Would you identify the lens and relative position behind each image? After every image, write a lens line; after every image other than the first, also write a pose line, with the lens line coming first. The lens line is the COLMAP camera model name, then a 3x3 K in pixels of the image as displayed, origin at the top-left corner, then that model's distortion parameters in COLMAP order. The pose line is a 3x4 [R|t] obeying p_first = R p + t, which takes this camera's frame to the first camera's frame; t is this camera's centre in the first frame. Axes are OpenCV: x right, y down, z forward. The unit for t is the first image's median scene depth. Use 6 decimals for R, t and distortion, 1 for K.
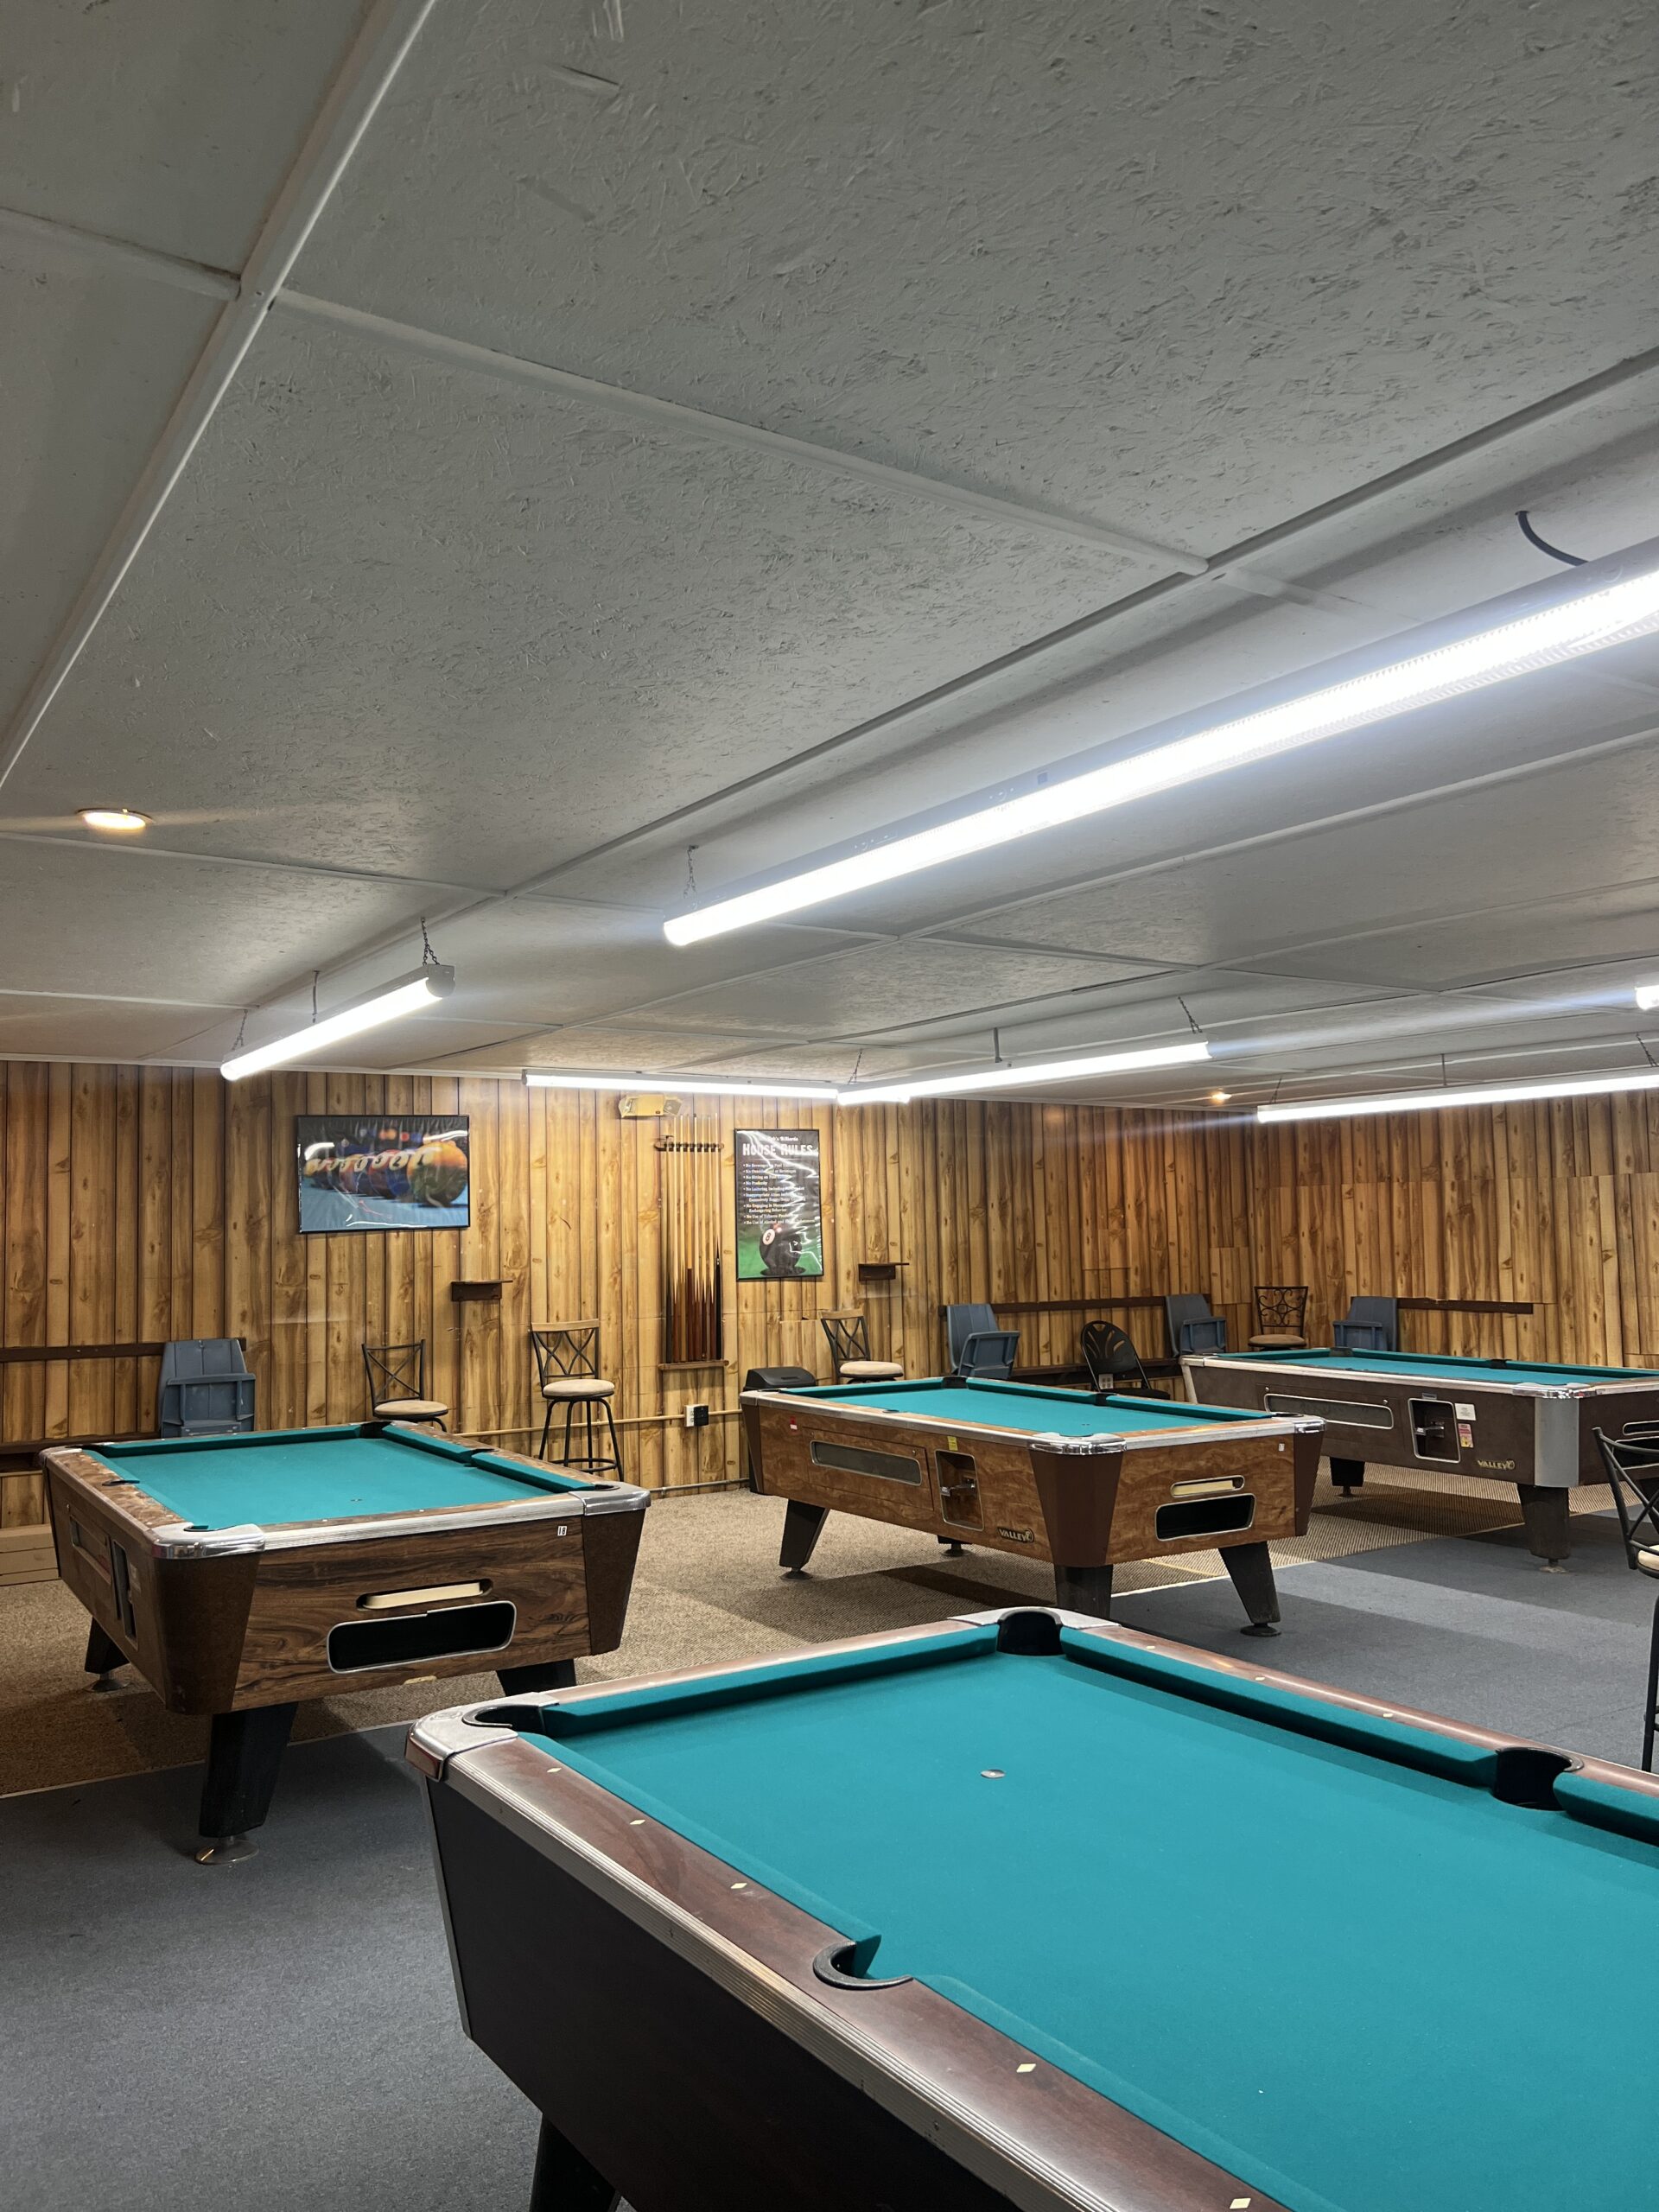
lens RADIAL K [[1679.9, 0, 813.4], [0, 1679.9, 1101.9], [0, 0, 1]] dist [0.051639, -0.064225]
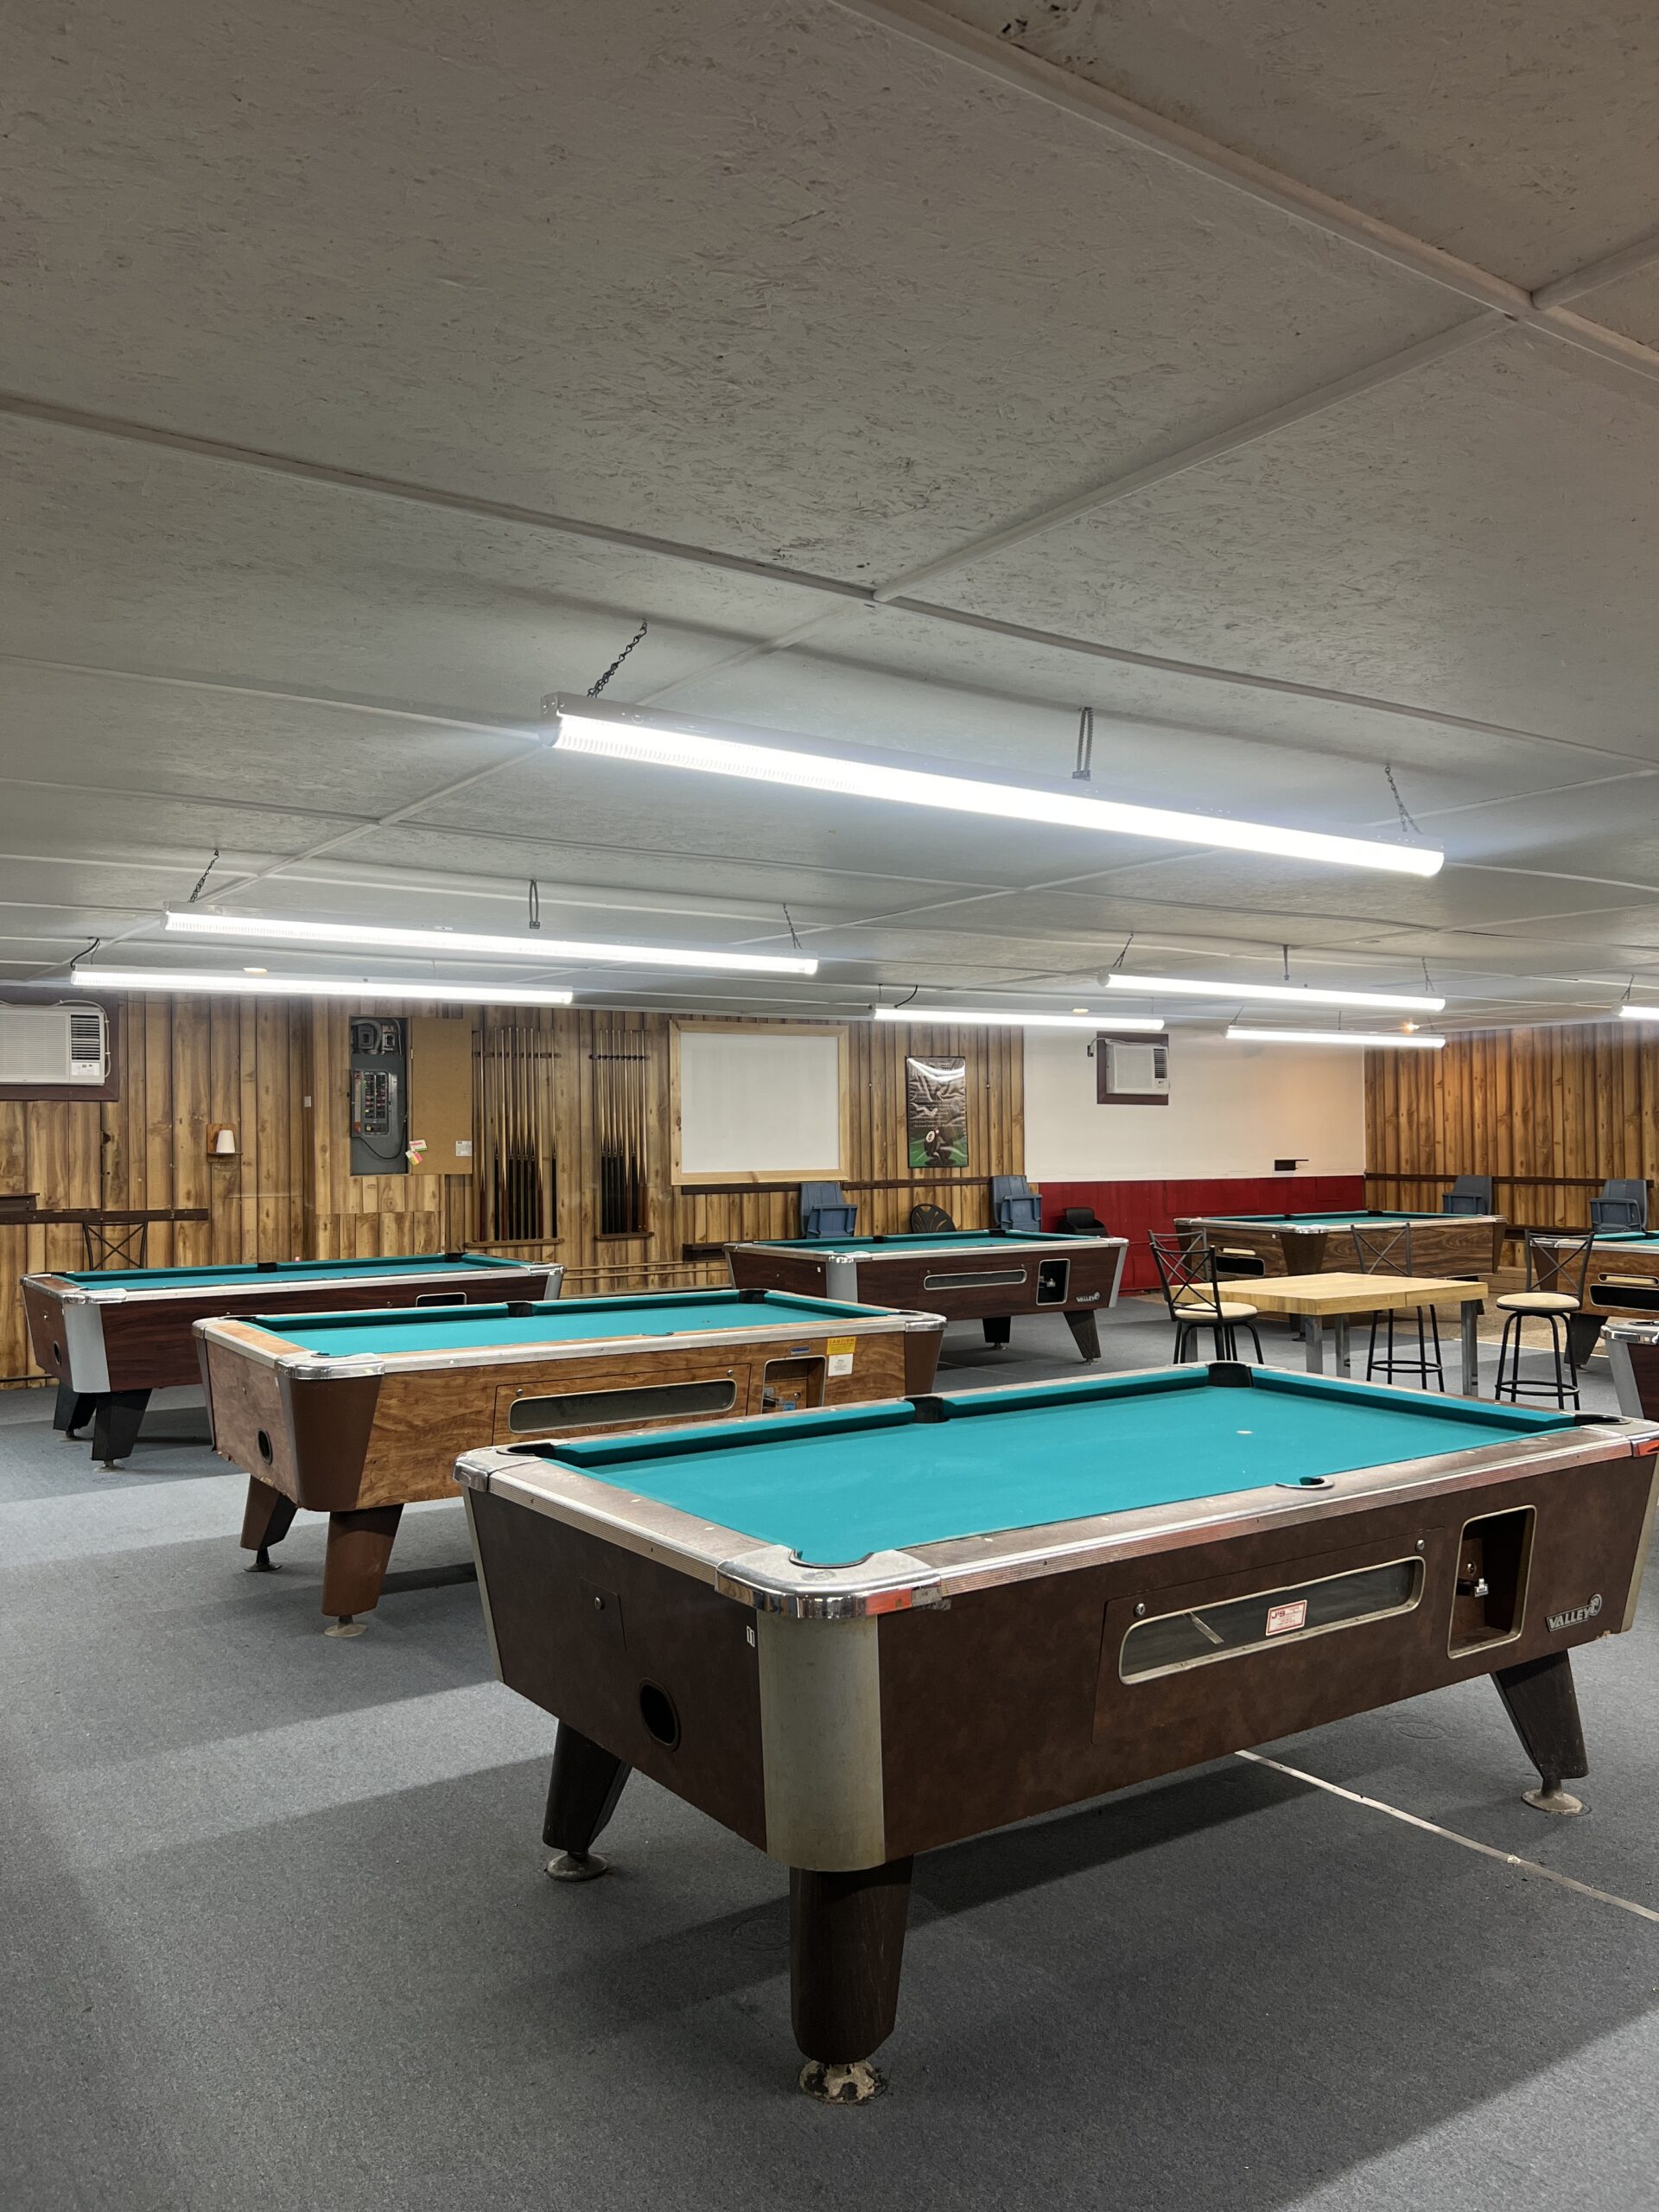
lens RADIAL K [[1679.9, 0, 833.0], [0, 1679.9, 1103.9], [0, 0, 1]] dist [0.051639, -0.064225]
pose [[0.040941, -0.001389, -0.999161, 1.272774], [0.080512, 0.996752, 0.001913, -0.004400], [0.995912, -0.080523, 0.040920, 0.123525]]
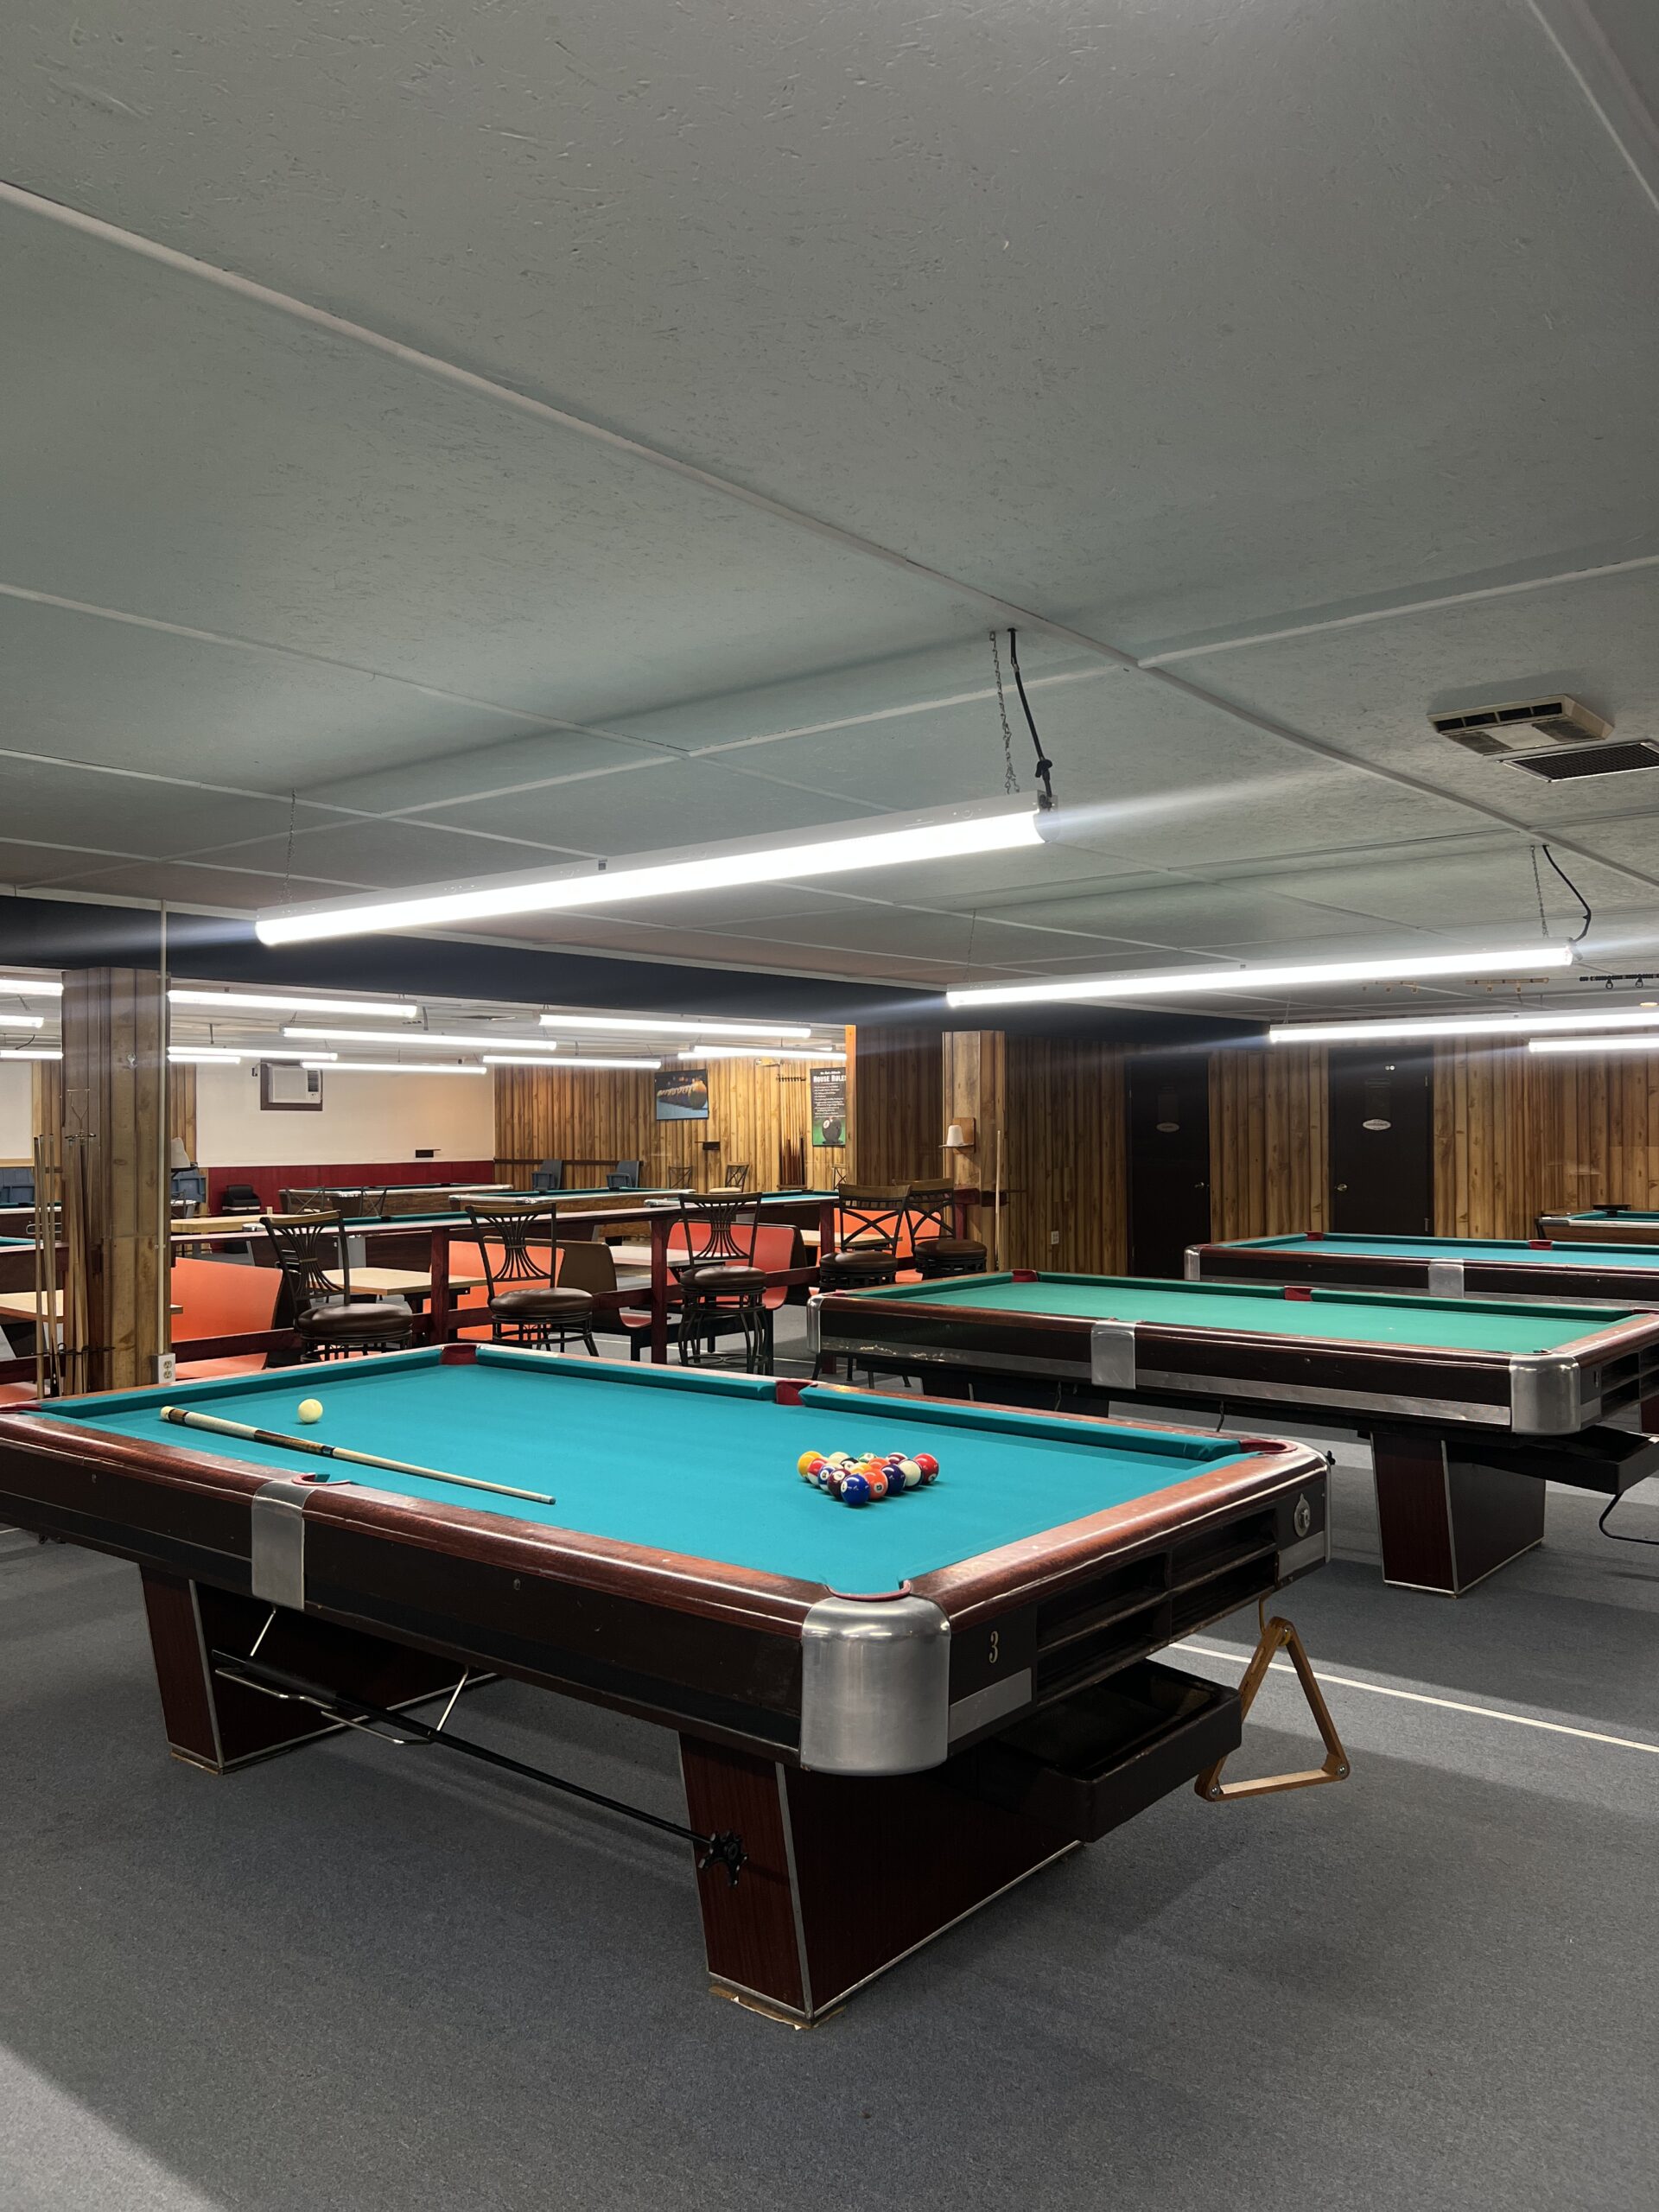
lens RADIAL K [[1679.9, 0, 828.4], [0, 1679.9, 1094.6], [0, 0, 1]] dist [0.051639, -0.064225]
pose [[0.320542, -0.003680, -0.947227, 2.079599], [0.074402, 0.997001, 0.021304, 0.007094], [0.944308, -0.077304, 0.319854, 0.451424]]
